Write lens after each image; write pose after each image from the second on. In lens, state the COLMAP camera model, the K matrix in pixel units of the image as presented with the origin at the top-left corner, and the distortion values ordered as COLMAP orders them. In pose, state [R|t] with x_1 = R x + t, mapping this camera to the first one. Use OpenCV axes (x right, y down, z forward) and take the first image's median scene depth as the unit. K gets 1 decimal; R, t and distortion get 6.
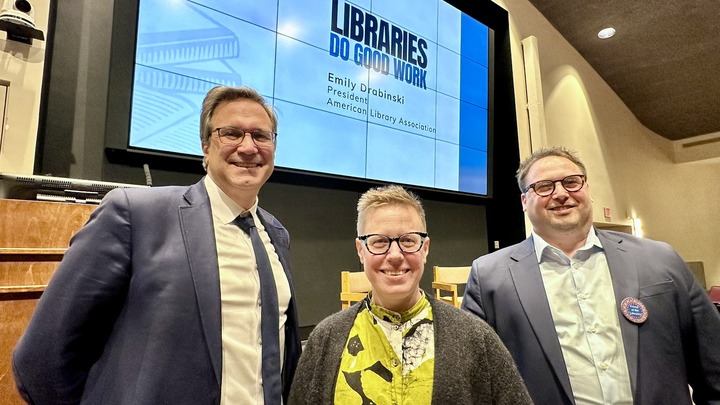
lens RADIAL K [[386.9, 0, 360.0], [0, 386.9, 202.5], [0, 0, 1]] dist [-0.006228, -0.001053]
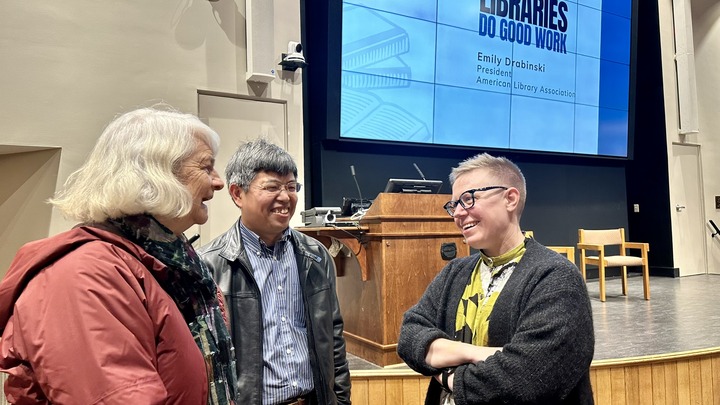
lens RADIAL K [[514.7, 0, 360.0], [0, 514.7, 202.5], [0, 0, 1]] dist [0.032118, -0.055179]
pose [[0.990915, -0.014374, -0.133722, -0.201348], [0.027019, 0.995278, 0.093233, -0.056847], [0.131751, -0.095999, 0.986624, -0.459259]]
